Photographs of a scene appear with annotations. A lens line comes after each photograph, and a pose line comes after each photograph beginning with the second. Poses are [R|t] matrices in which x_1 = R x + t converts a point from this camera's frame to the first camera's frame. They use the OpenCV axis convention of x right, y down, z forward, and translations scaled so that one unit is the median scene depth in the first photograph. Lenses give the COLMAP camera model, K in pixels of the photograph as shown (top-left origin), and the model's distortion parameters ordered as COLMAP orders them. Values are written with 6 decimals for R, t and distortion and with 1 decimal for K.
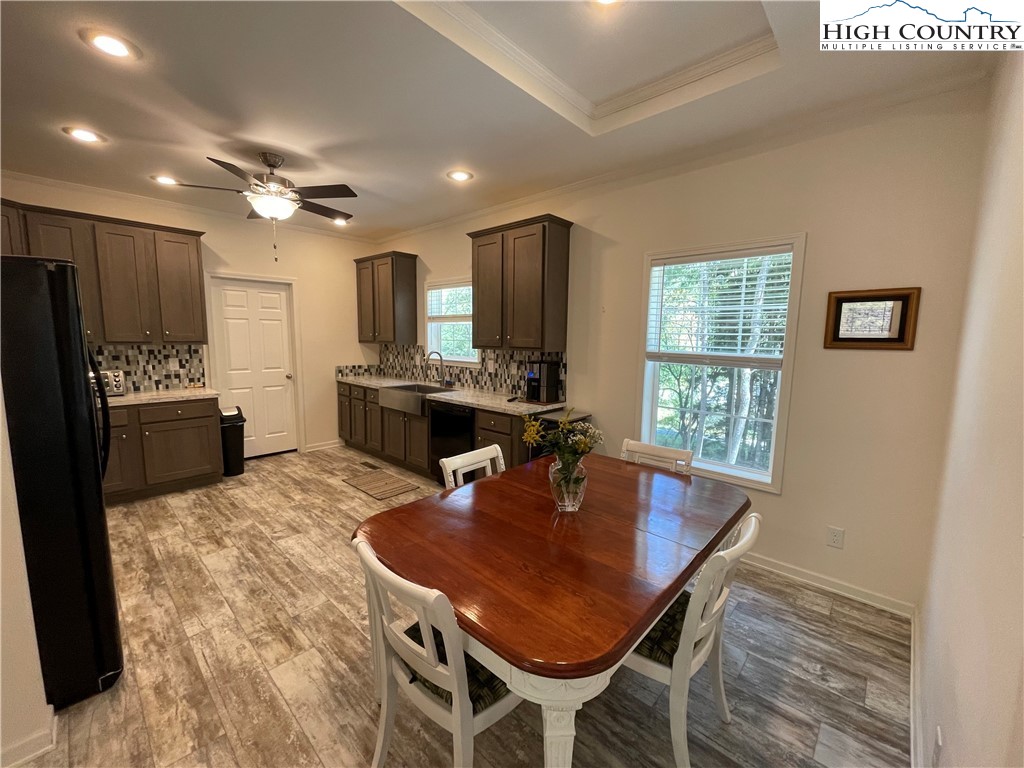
lens RADIAL K [[413.8, 0, 510.4], [0, 413.8, 379.9], [0, 0, 1]] dist [-0.001189, -0.000750]
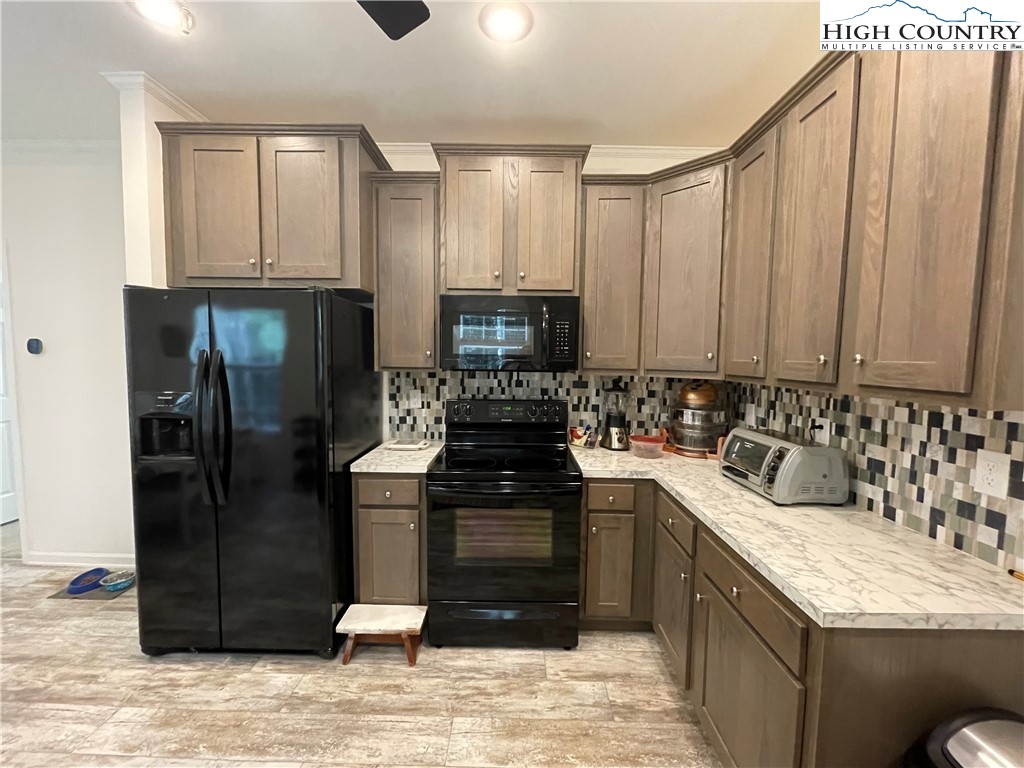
lens RADIAL K [[413.8, 0, 511.3], [0, 413.8, 386.9], [0, 0, 1]] dist [-0.001189, -0.000750]
pose [[-0.740061, 0.024011, -0.672111, -0.406677], [-0.098646, 0.984679, 0.143796, -0.105665], [0.665266, 0.172719, -0.726353, 1.003835]]
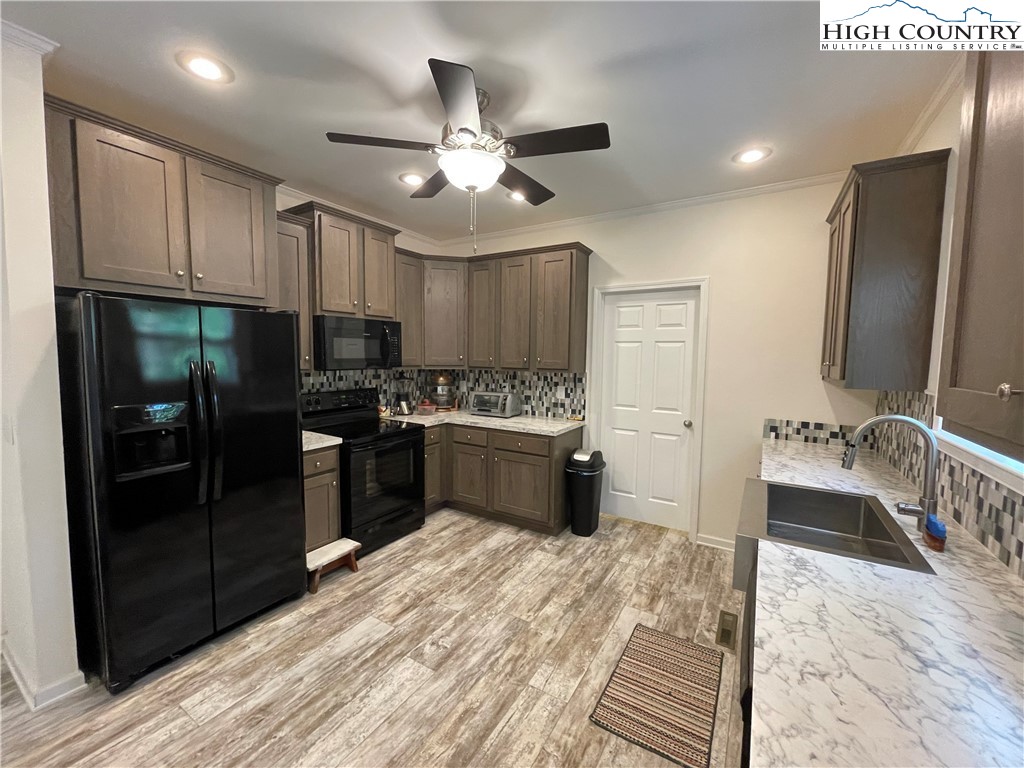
lens RADIAL K [[413.8, 0, 509.5], [0, 413.8, 384.5], [0, 0, 1]] dist [-0.001189, -0.000750]
pose [[0.193015, 0.061058, -0.979294, 0.086347], [-0.114292, 0.992667, 0.039365, -0.081848], [0.974516, 0.104328, 0.198578, 0.716116]]
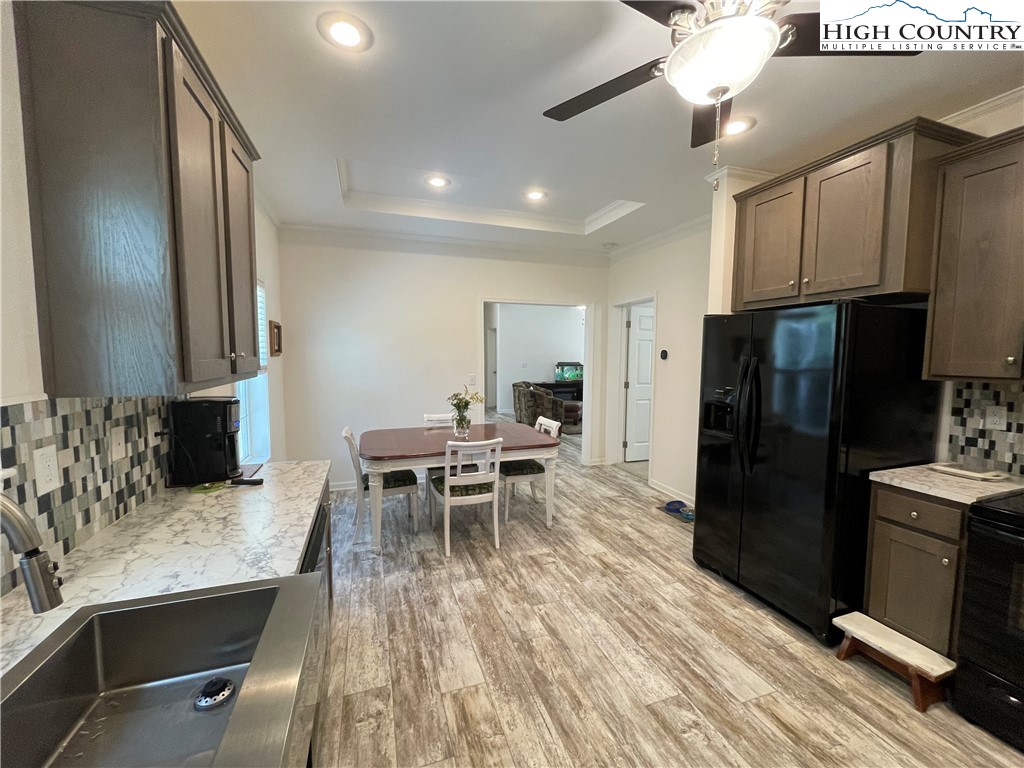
lens RADIAL K [[413.8, 0, 509.6], [0, 413.8, 382.7], [0, 0, 1]] dist [-0.001189, -0.000750]
pose [[-0.880711, -0.051670, 0.470828, -0.445804], [0.034189, 0.984504, 0.171995, -0.127883], [-0.472419, 0.167575, -0.865297, 1.145510]]
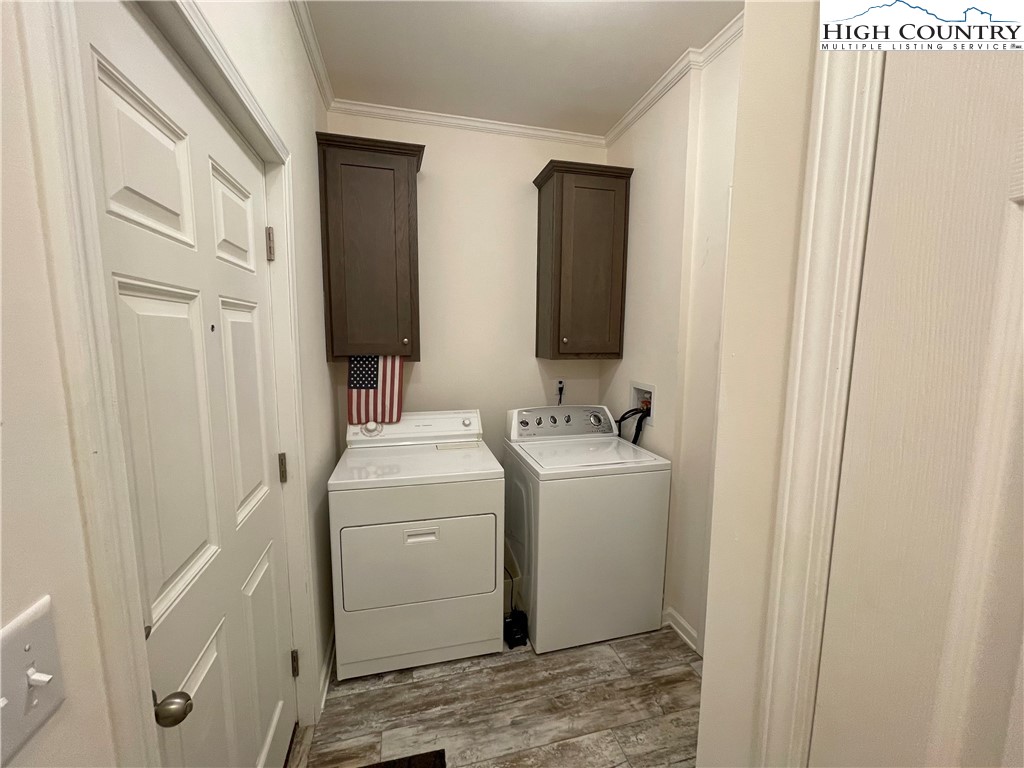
lens RADIAL K [[413.8, 0, 512.2], [0, 413.8, 383.2], [0, 0, 1]] dist [-0.001189, -0.000750]
pose [[0.532250, -0.111095, 0.839266, -0.697286], [0.085496, 0.993338, 0.077269, -0.057764], [-0.842259, 0.030627, 0.538202, 0.390124]]
